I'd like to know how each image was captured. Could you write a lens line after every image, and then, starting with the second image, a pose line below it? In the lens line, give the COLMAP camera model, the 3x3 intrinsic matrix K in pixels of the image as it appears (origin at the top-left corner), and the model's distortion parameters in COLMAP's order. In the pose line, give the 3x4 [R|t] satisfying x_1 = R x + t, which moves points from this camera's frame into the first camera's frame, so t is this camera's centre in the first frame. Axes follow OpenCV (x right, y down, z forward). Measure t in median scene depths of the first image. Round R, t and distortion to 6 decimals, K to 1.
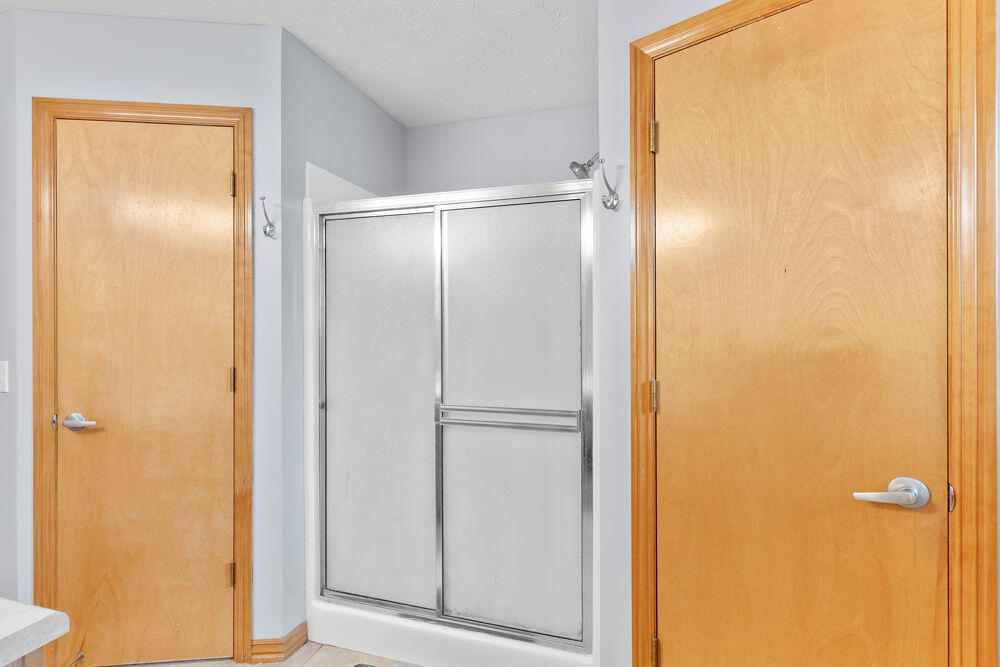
lens RADIAL K [[487.9, 0, 499.2], [0, 487.9, 333.6], [0, 0, 1]] dist [0.002421, -0.000357]
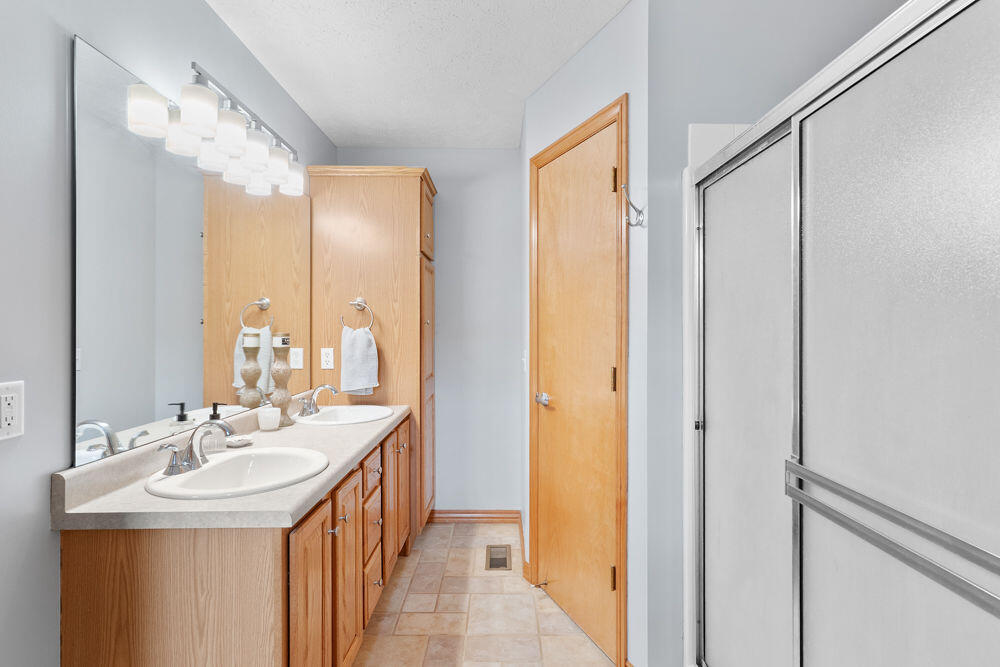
lens RADIAL K [[487.9, 0, 499.6], [0, 487.9, 325.9], [0, 0, 1]] dist [0.002421, -0.000357]
pose [[0.298747, 0.003016, -0.954328, 0.316435], [-0.003792, 0.999991, 0.001973, -0.014462], [0.954325, 0.003030, 0.298756, 0.487541]]
